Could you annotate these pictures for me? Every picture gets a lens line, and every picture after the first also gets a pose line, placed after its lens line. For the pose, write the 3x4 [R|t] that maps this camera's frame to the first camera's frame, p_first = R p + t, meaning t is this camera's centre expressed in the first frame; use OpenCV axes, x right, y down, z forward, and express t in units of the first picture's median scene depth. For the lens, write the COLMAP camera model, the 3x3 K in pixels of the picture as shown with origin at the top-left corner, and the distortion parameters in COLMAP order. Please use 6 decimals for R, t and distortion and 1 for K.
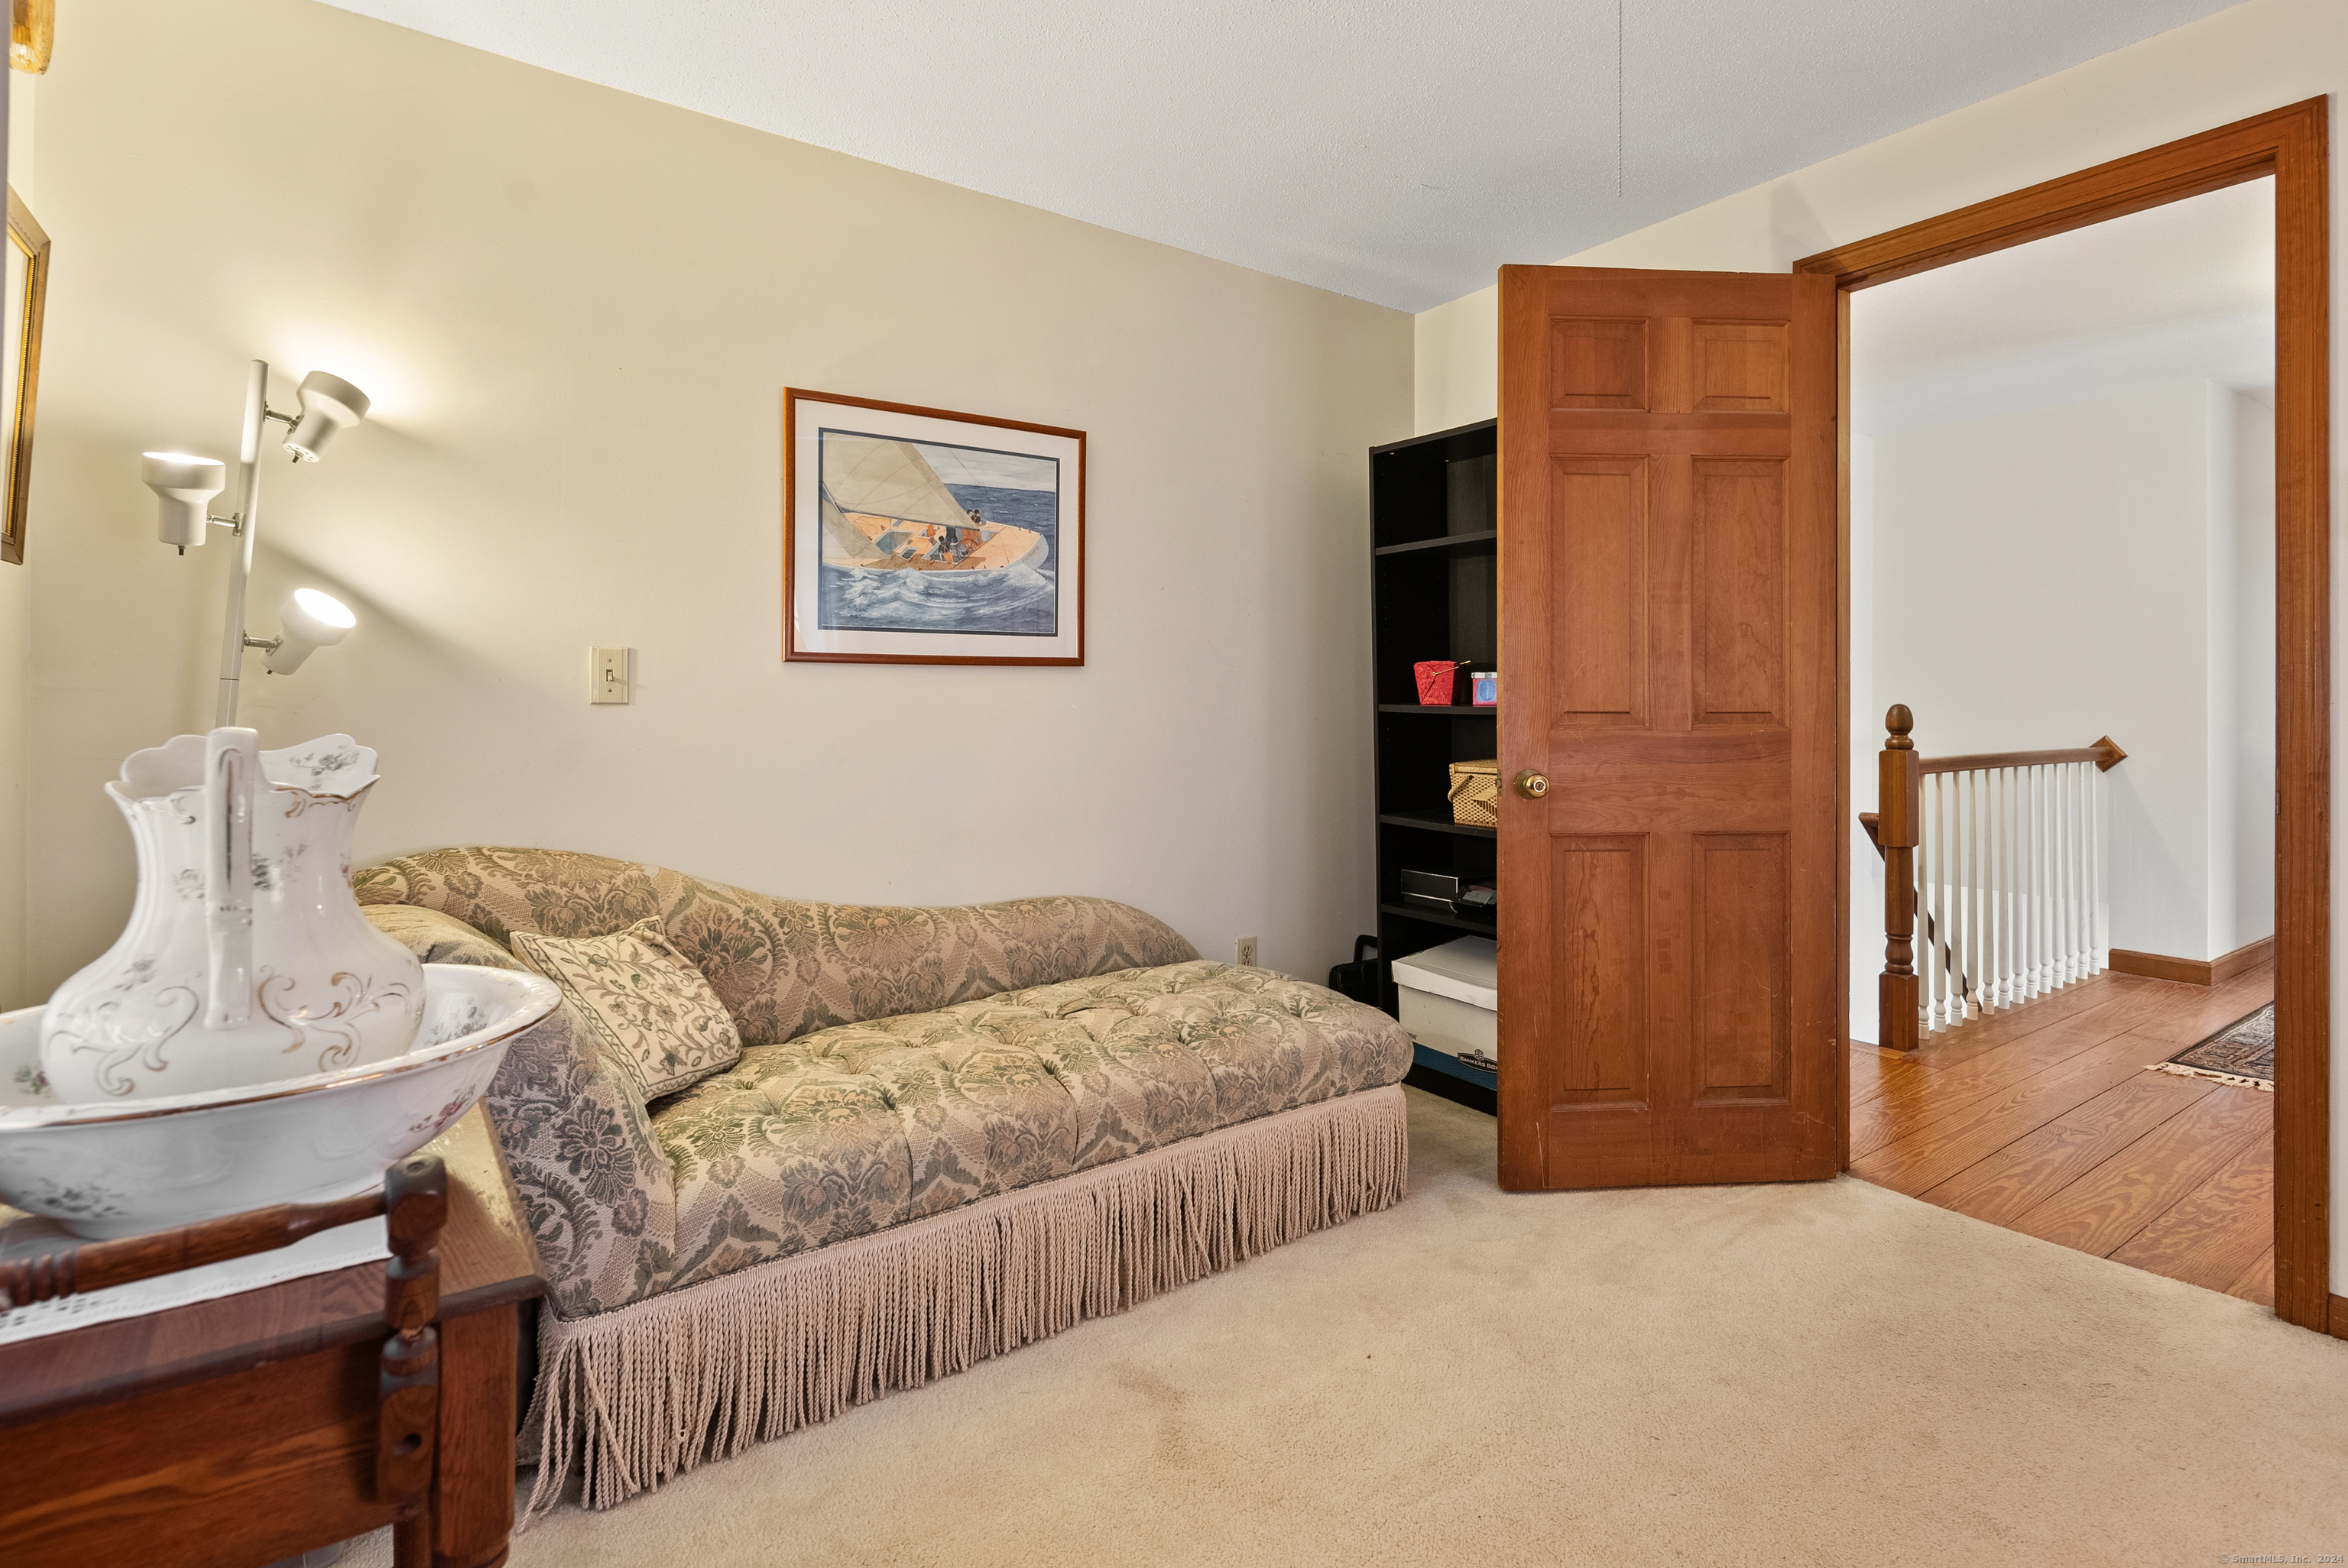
lens RADIAL K [[1147.5, 0, 1191.5], [0, 1147.5, 730.6], [0, 0, 1]] dist [0.008676, -0.006681]
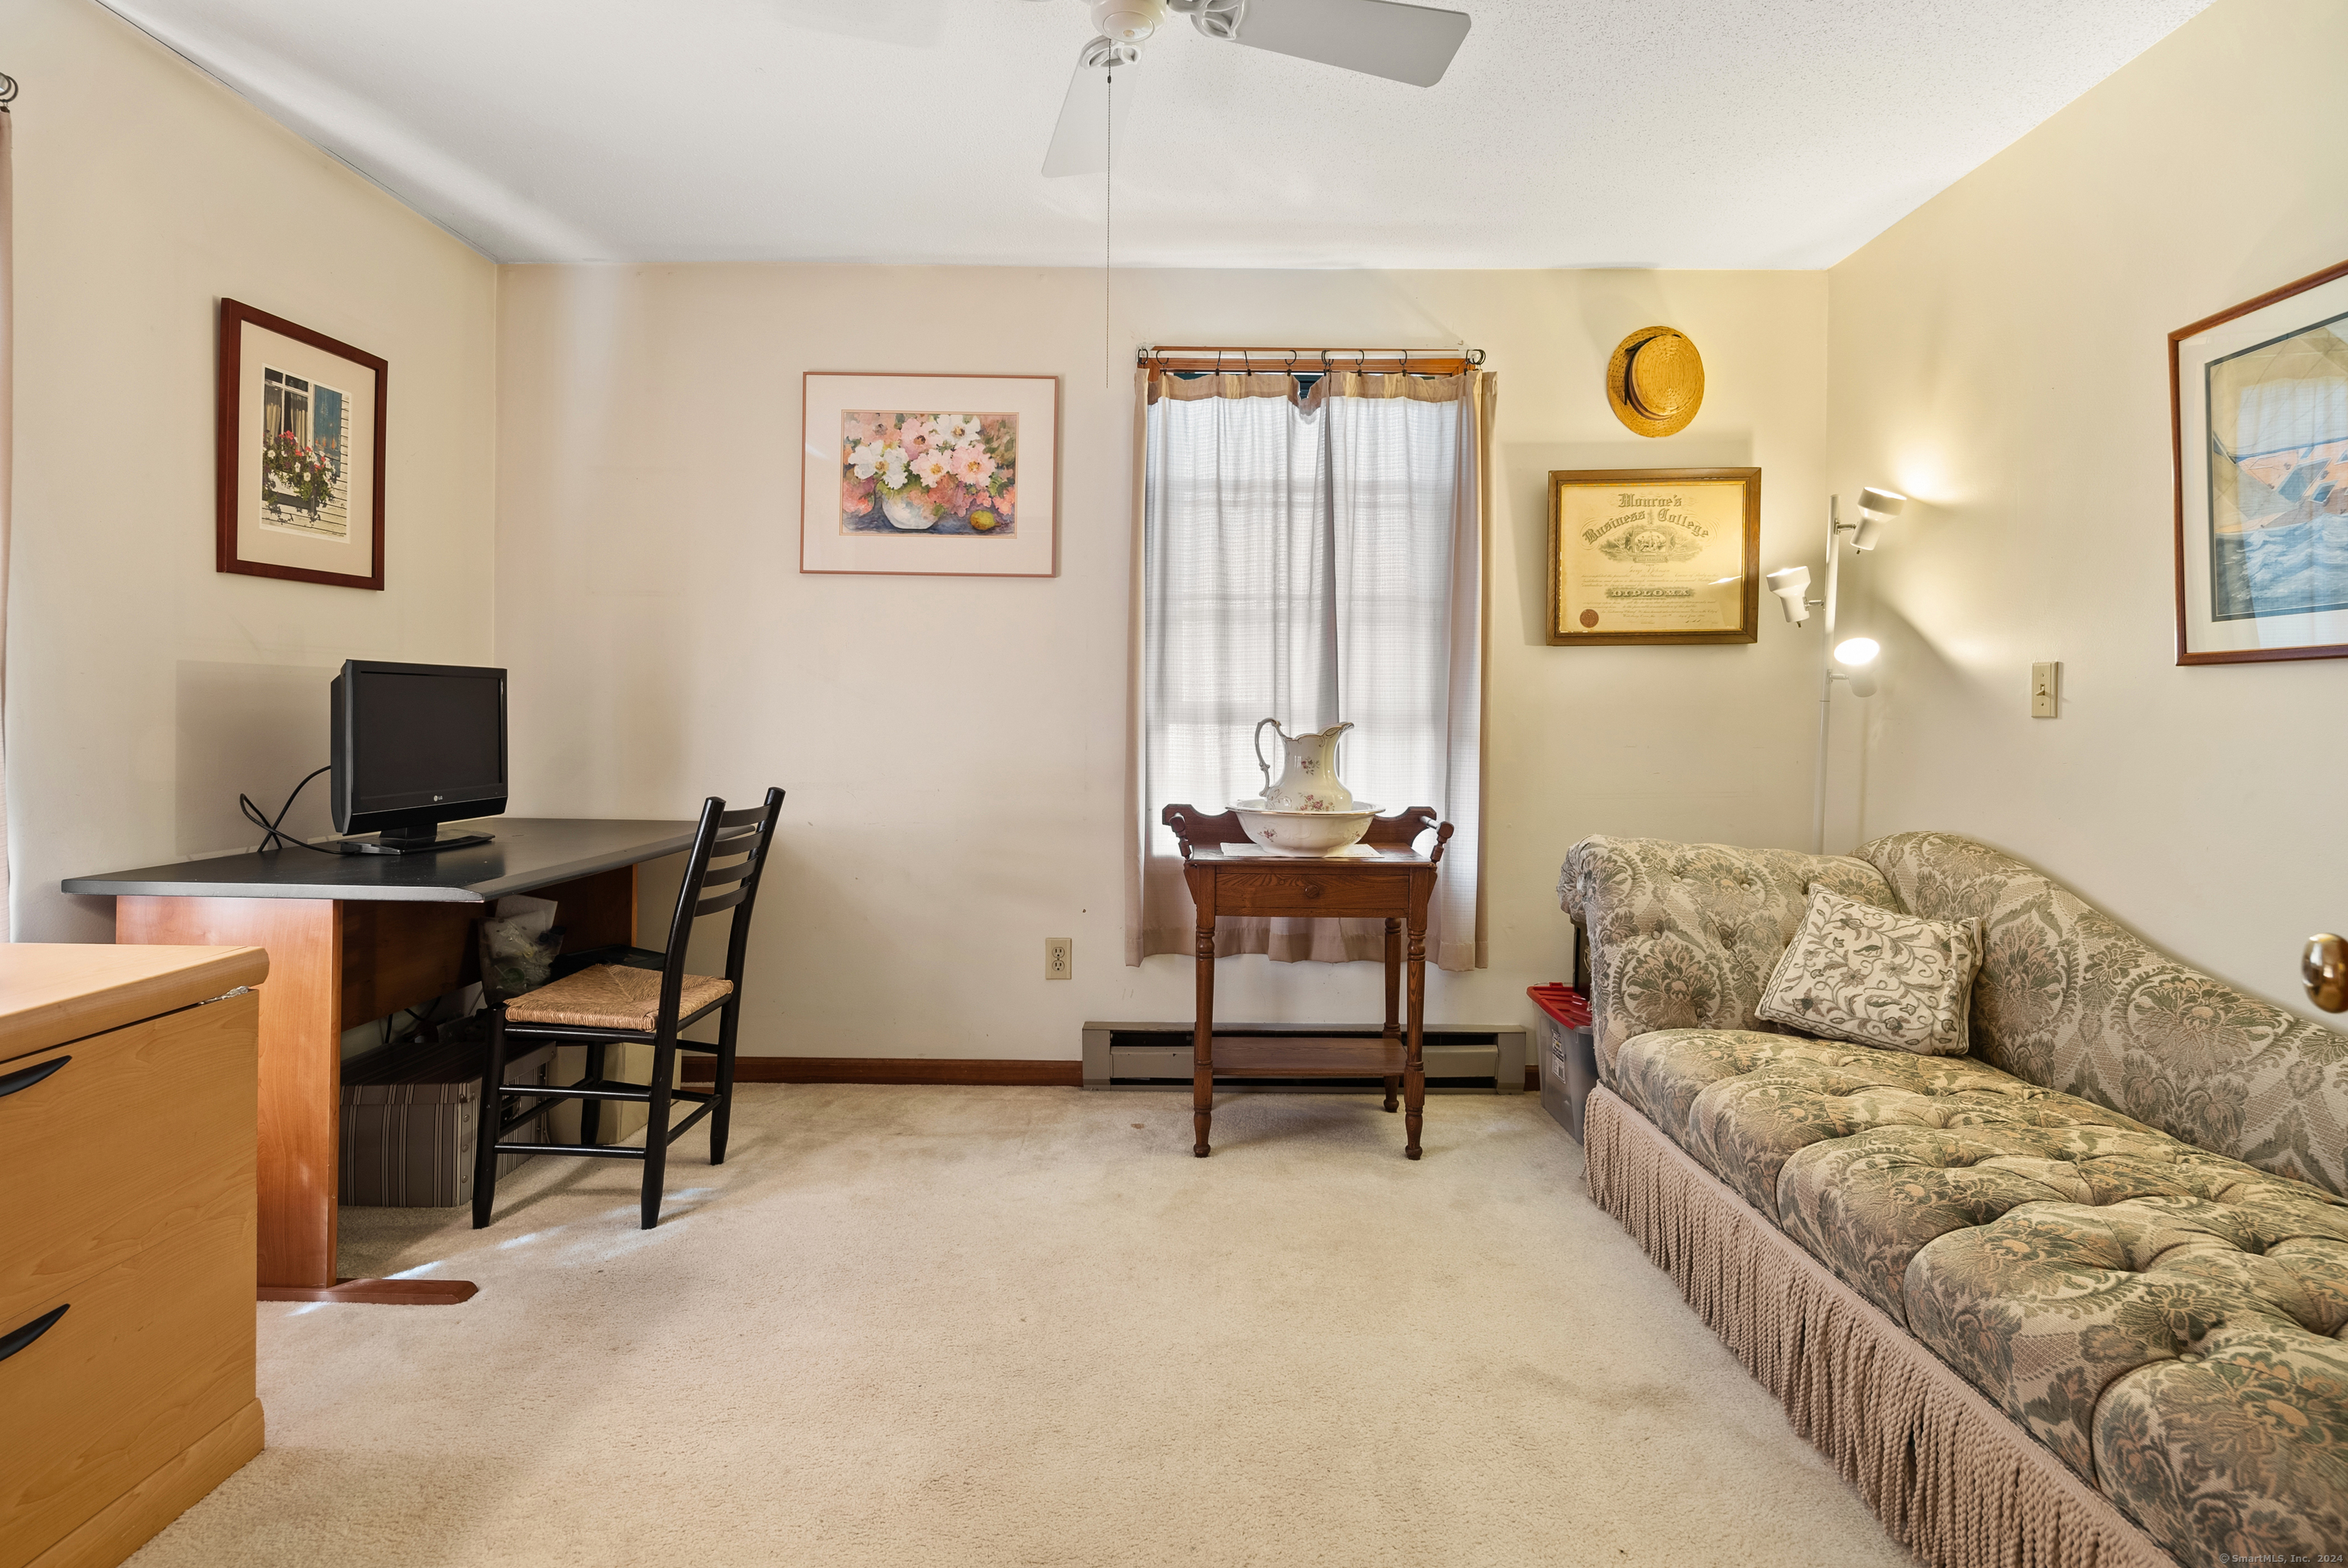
lens RADIAL K [[1147.5, 0, 1191.5], [0, 1147.5, 730.6], [0, 0, 1]] dist [0.008676, -0.006681]
pose [[-0.592278, 0.006490, -0.805707, 0.711663], [-0.023379, 0.999408, 0.025236, -0.017899], [0.805394, 0.033783, -0.591776, 0.905558]]
